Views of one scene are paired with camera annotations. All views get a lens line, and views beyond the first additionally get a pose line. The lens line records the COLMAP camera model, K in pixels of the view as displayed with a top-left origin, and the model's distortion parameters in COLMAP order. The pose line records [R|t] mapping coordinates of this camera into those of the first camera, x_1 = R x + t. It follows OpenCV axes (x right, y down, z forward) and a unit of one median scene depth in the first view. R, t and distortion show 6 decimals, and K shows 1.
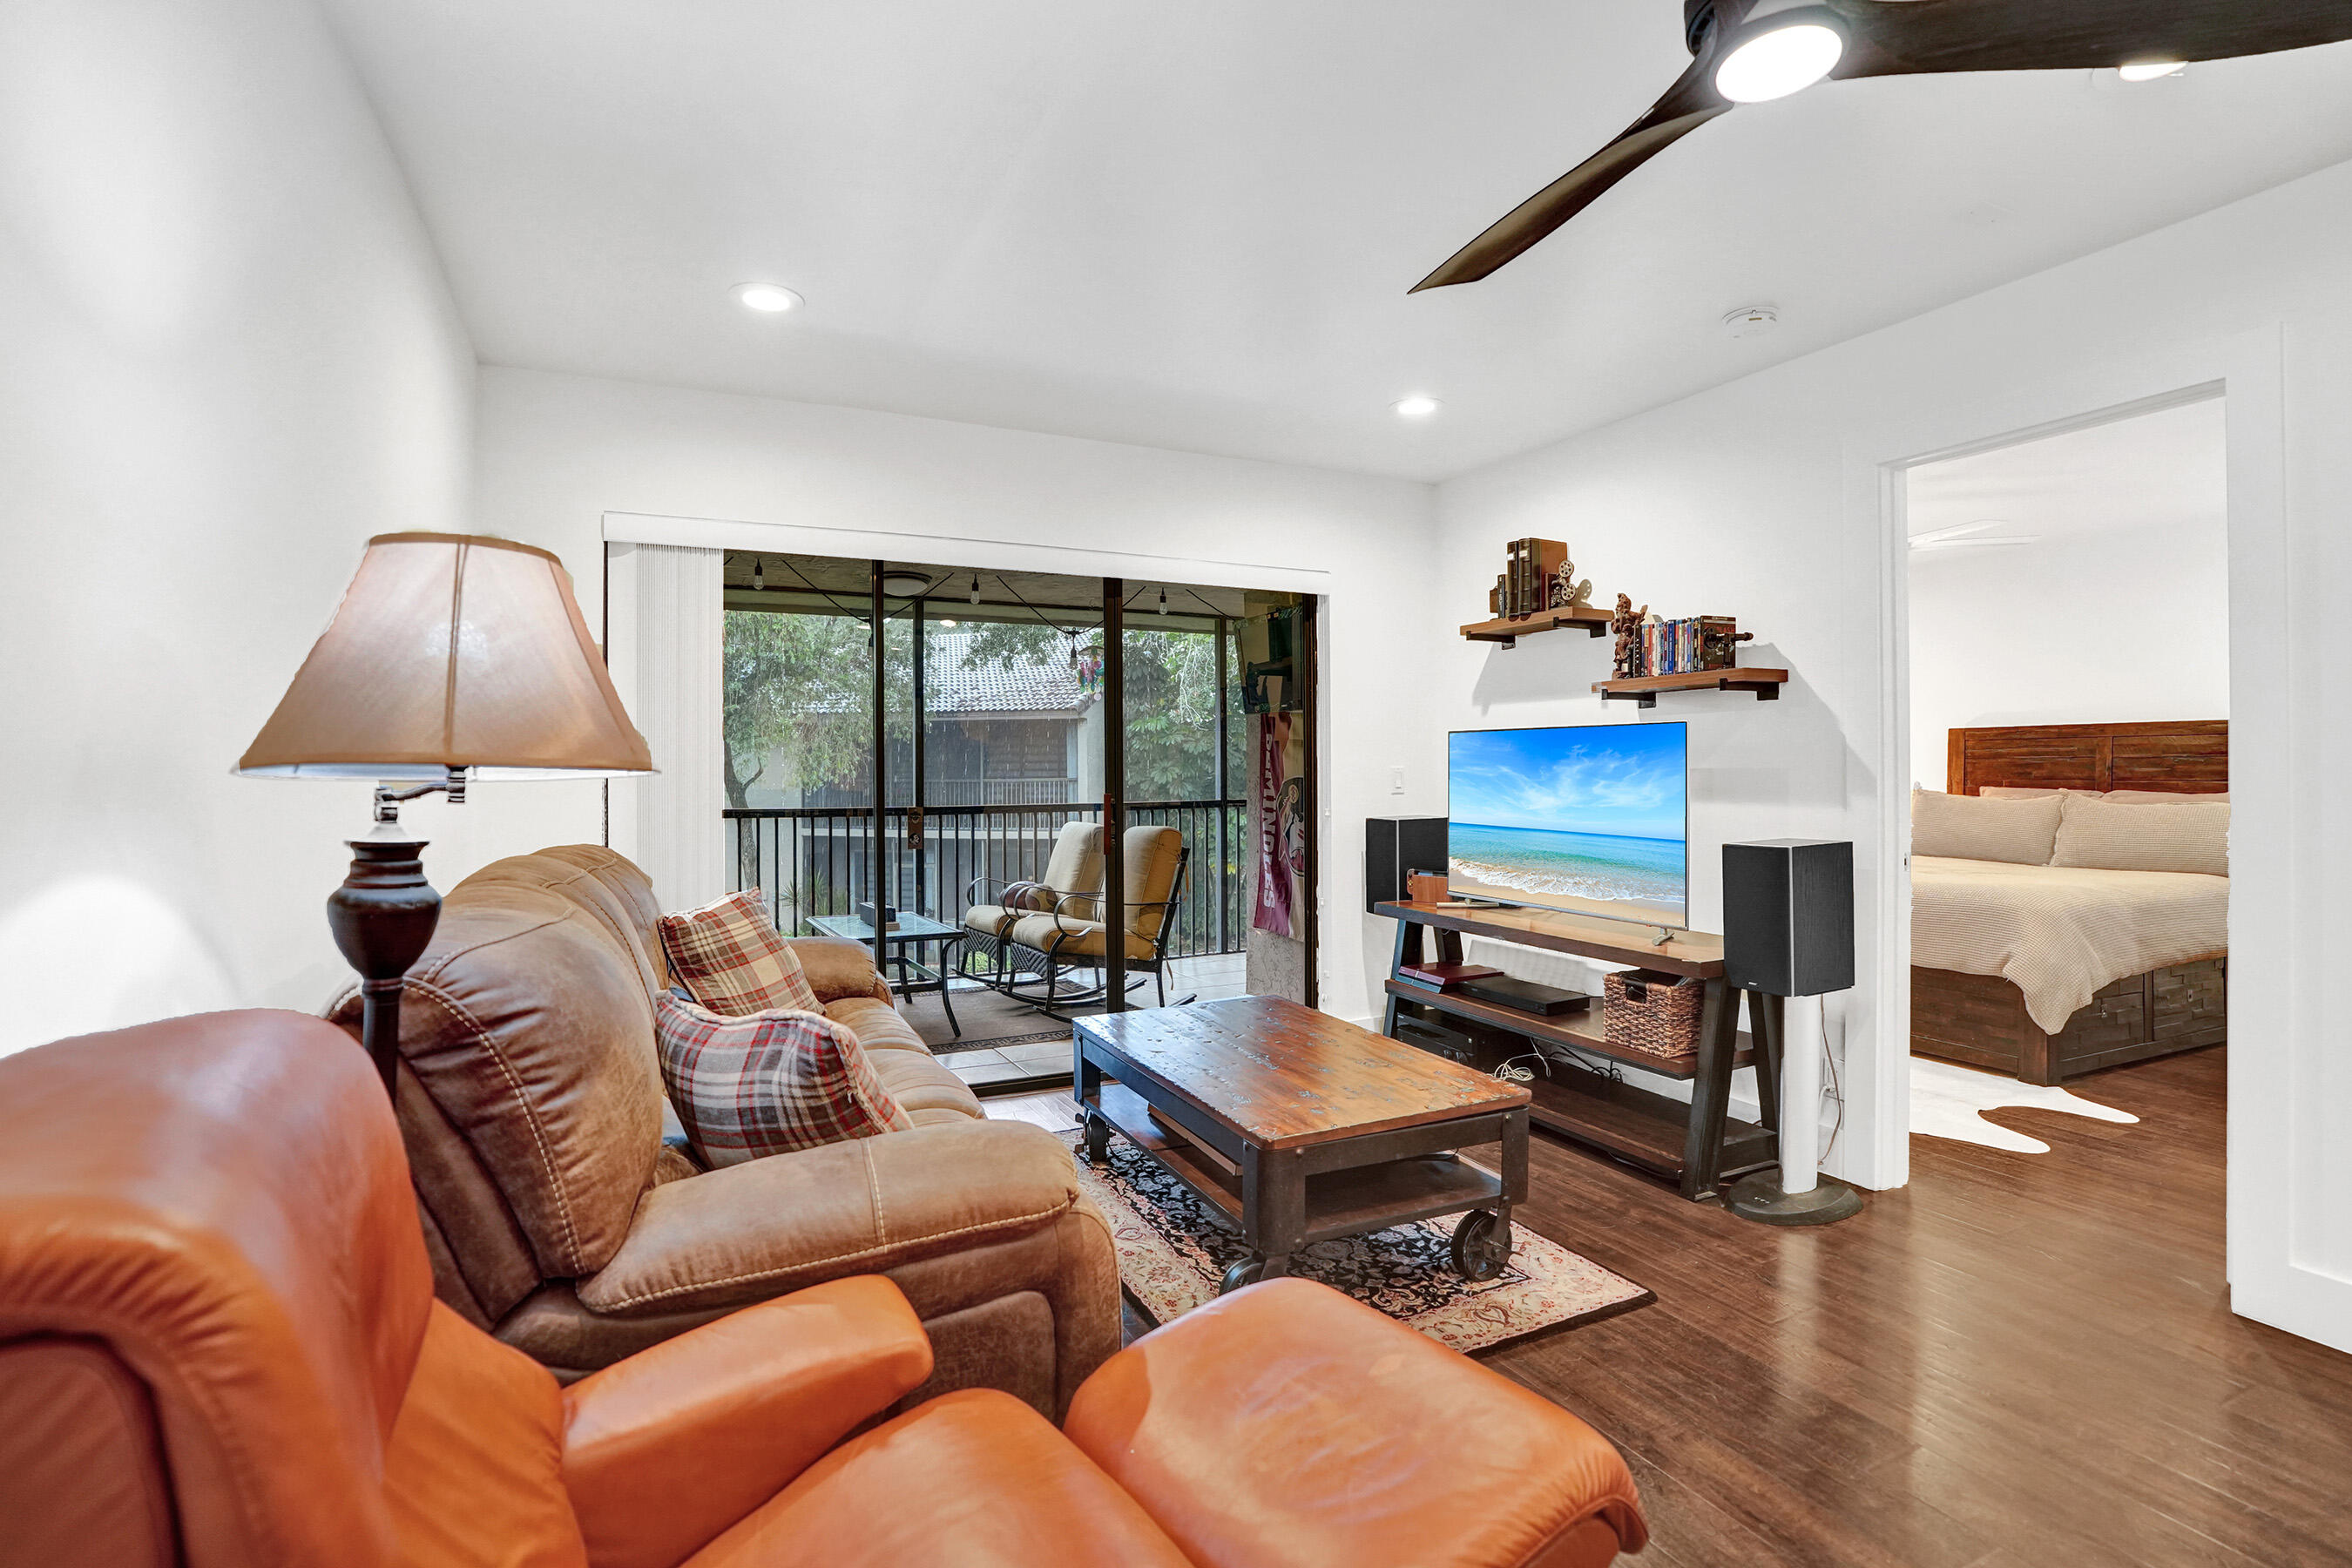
lens RADIAL K [[1129.9, 0, 1177.9], [0, 1129.9, 766.3], [0, 0, 1]] dist [-0.068224, 0.023037]
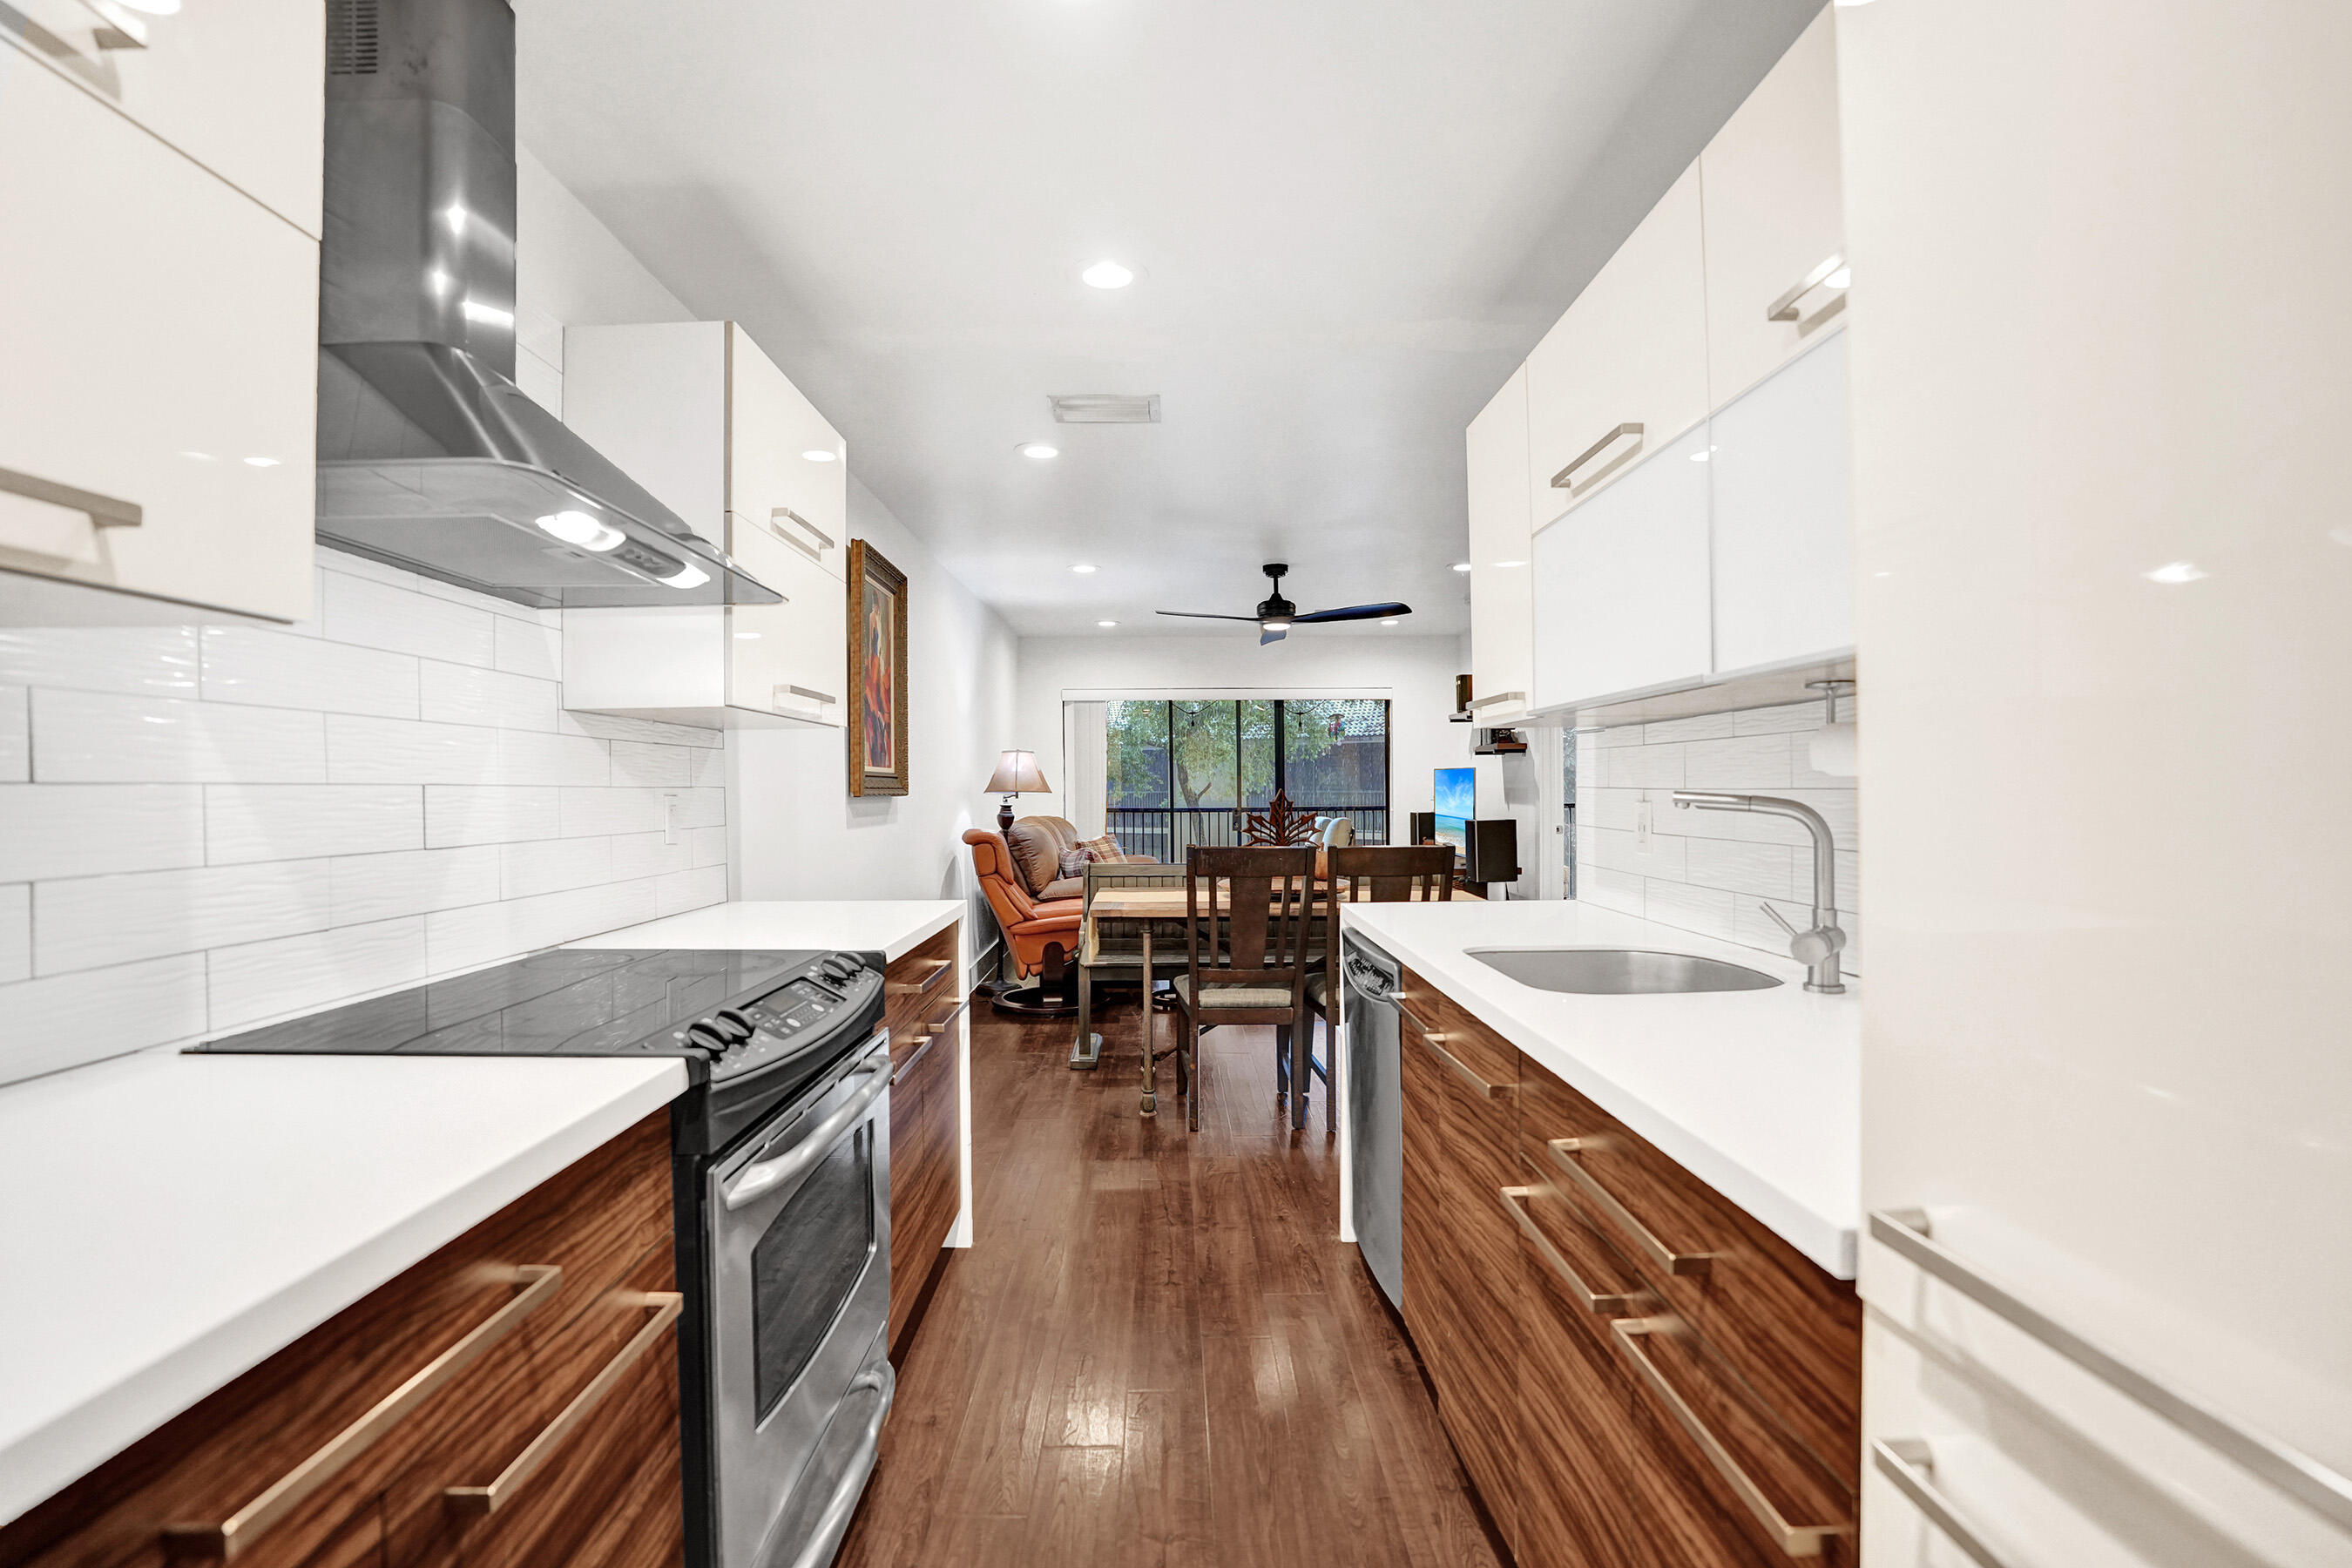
lens RADIAL K [[1129.9, 0, 1190.8], [0, 1129.9, 784.2], [0, 0, 1]] dist [-0.068224, 0.023037]
pose [[0.914763, -0.003626, -0.403974, 1.800212], [0.006359, 0.999965, 0.005424, -0.049323], [0.403940, -0.007530, 0.914754, -2.835298]]
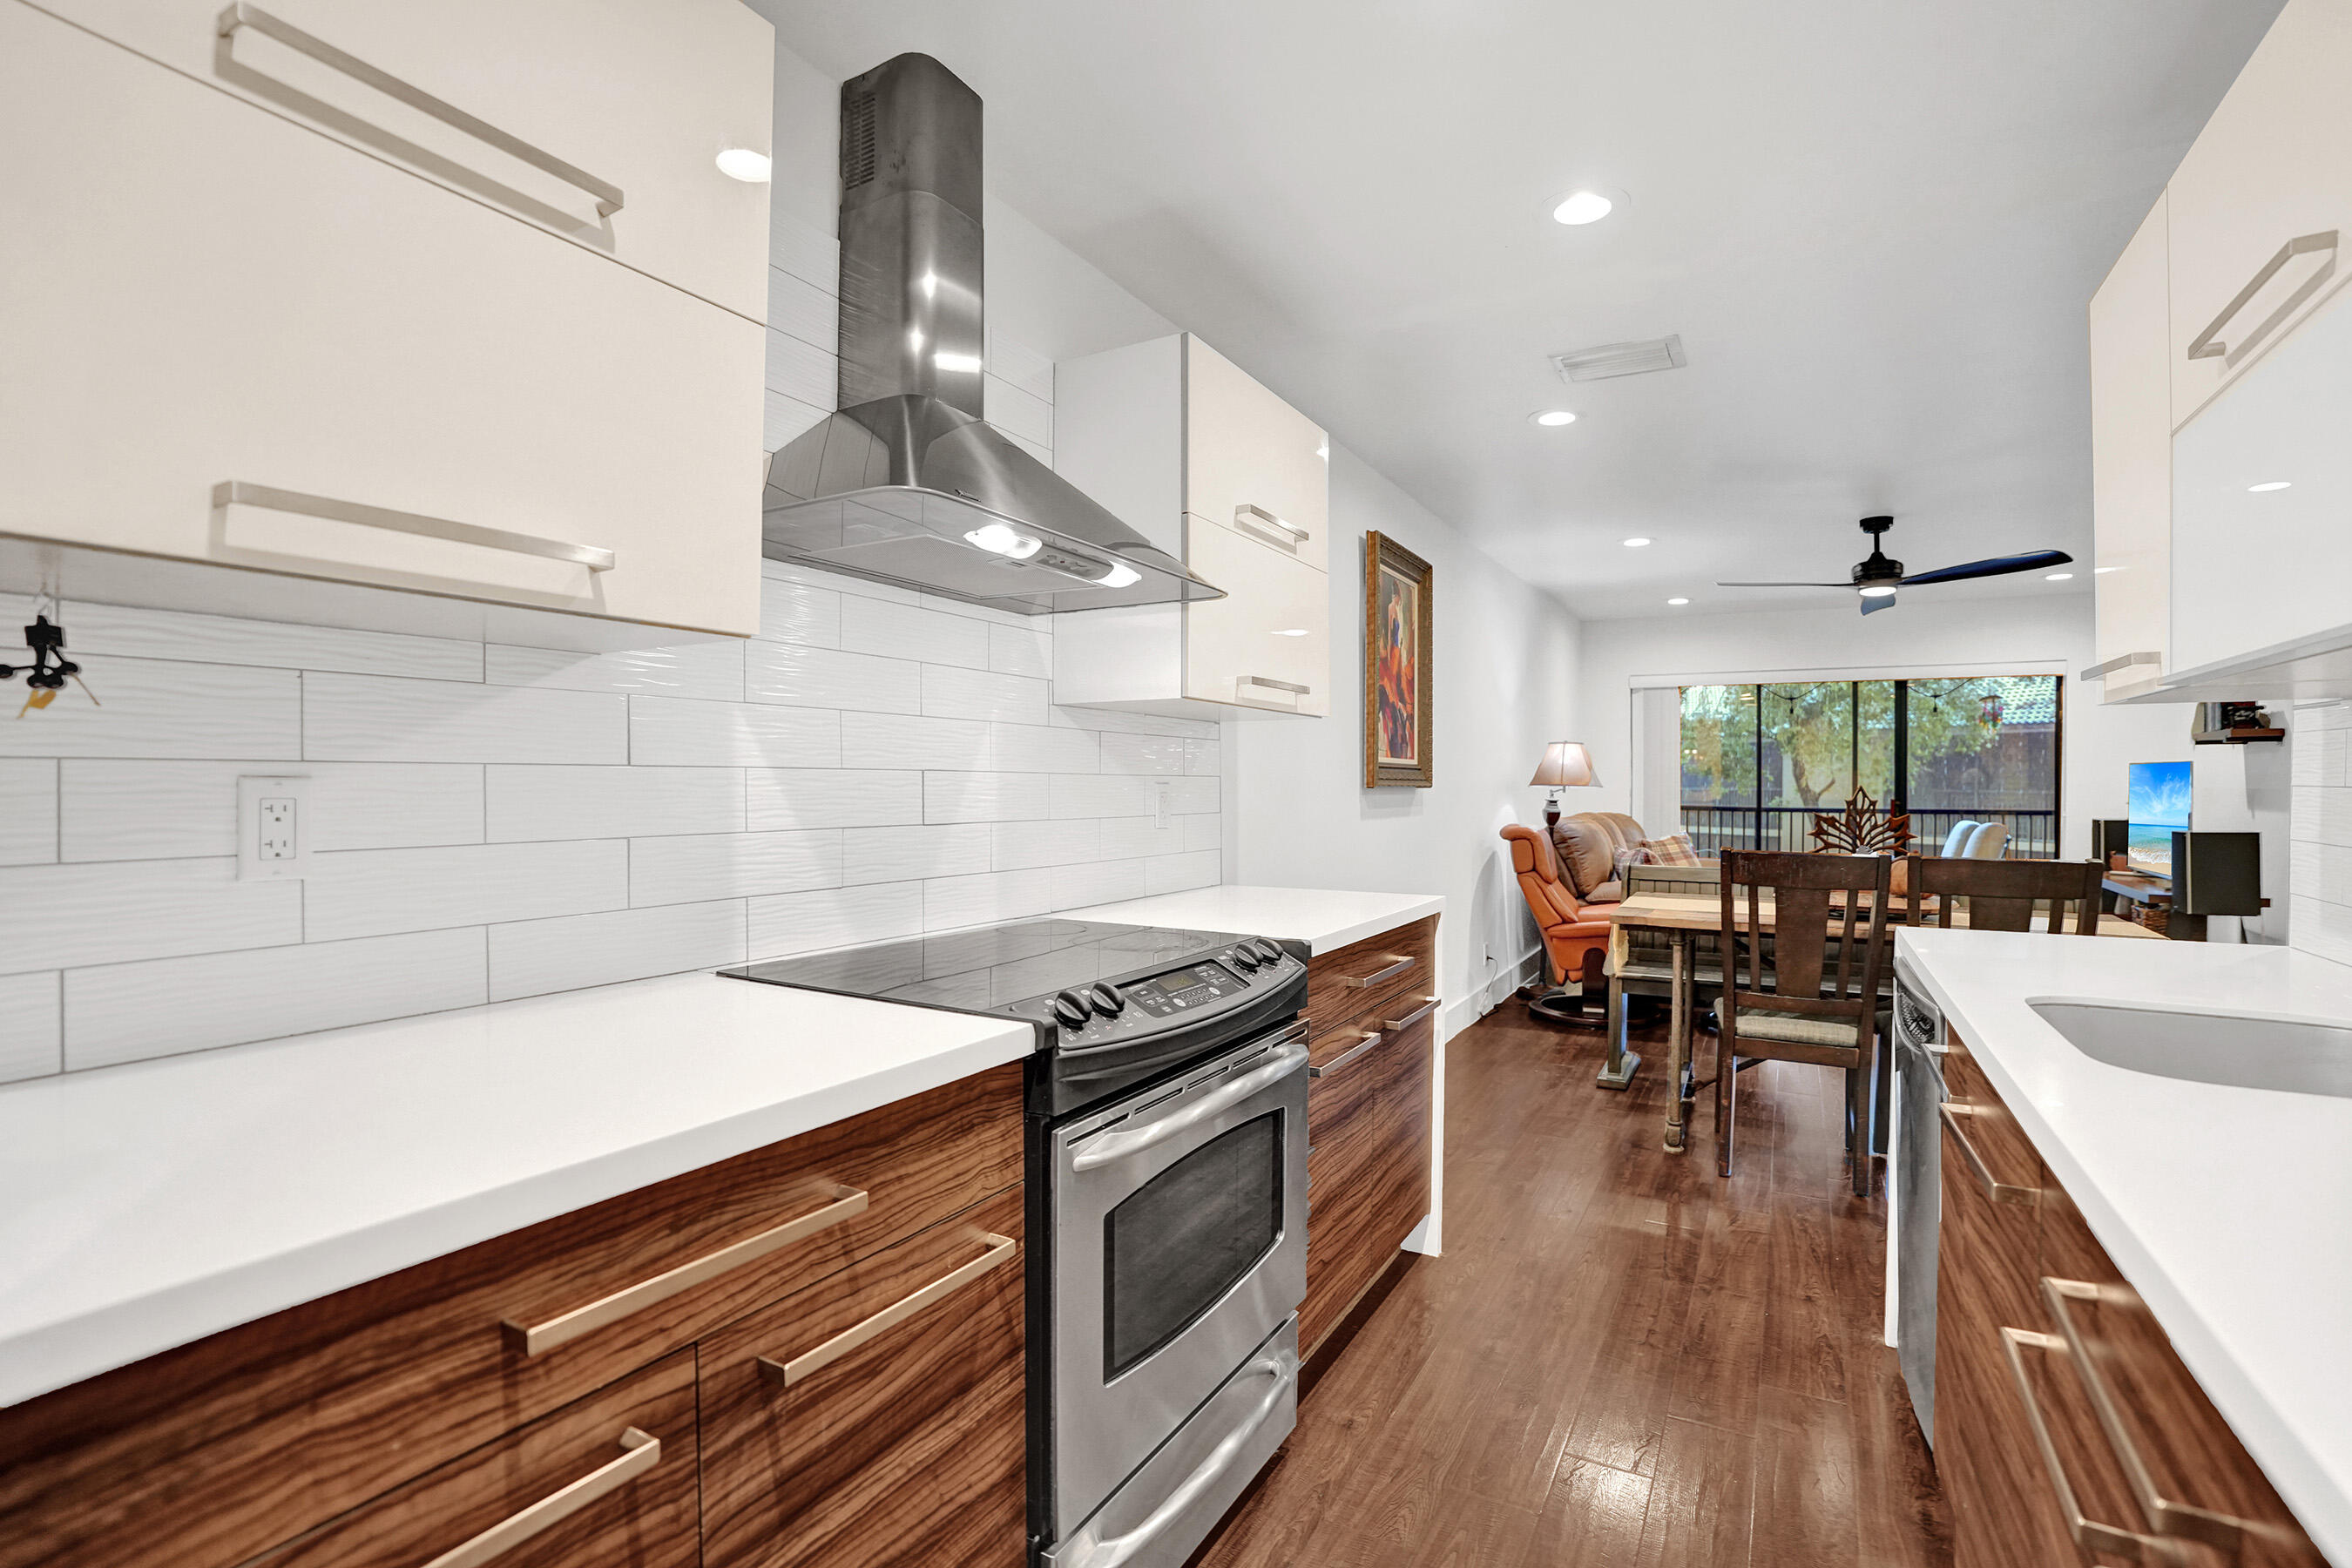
lens RADIAL K [[1129.9, 0, 1148.1], [0, 1129.9, 786.9], [0, 0, 1]] dist [-0.068224, 0.023037]
pose [[0.572726, 0.009961, -0.819686, 1.892922], [-0.000704, 0.999932, 0.011660, -0.043574], [0.819746, -0.006101, 0.572694, -2.698048]]
